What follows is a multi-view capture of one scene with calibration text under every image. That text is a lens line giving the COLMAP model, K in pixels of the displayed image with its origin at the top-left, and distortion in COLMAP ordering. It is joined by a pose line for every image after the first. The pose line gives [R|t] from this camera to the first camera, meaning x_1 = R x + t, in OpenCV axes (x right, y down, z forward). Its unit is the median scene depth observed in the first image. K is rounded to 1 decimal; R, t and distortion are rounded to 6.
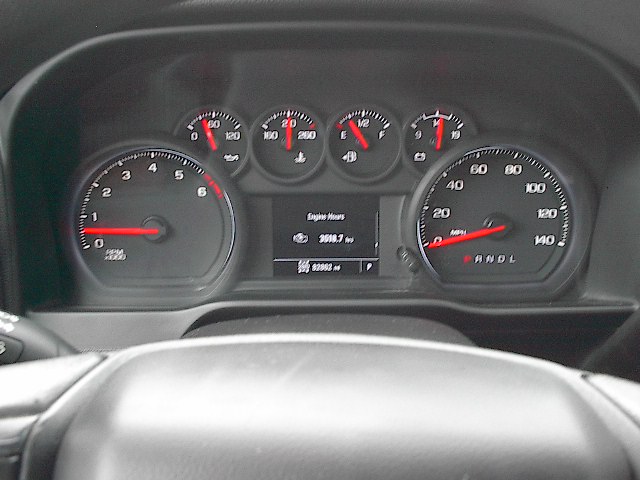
lens RADIAL K [[721.4, 0, 320.0], [0, 721.4, 240.0], [0, 0, 1]] dist [-0.125371, 0.041308]
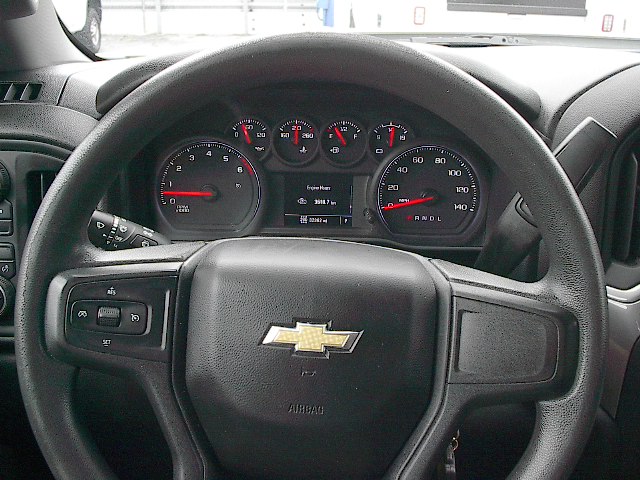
lens RADIAL K [[721.4, 0, 320.0], [0, 721.4, 240.0], [0, 0, 1]] dist [-0.125371, 0.041308]
pose [[0.999514, 0.028079, -0.013535, 0.035781], [-0.027737, 0.999307, 0.024826, 0.042606], [0.014222, -0.024439, 0.999600, -0.574355]]
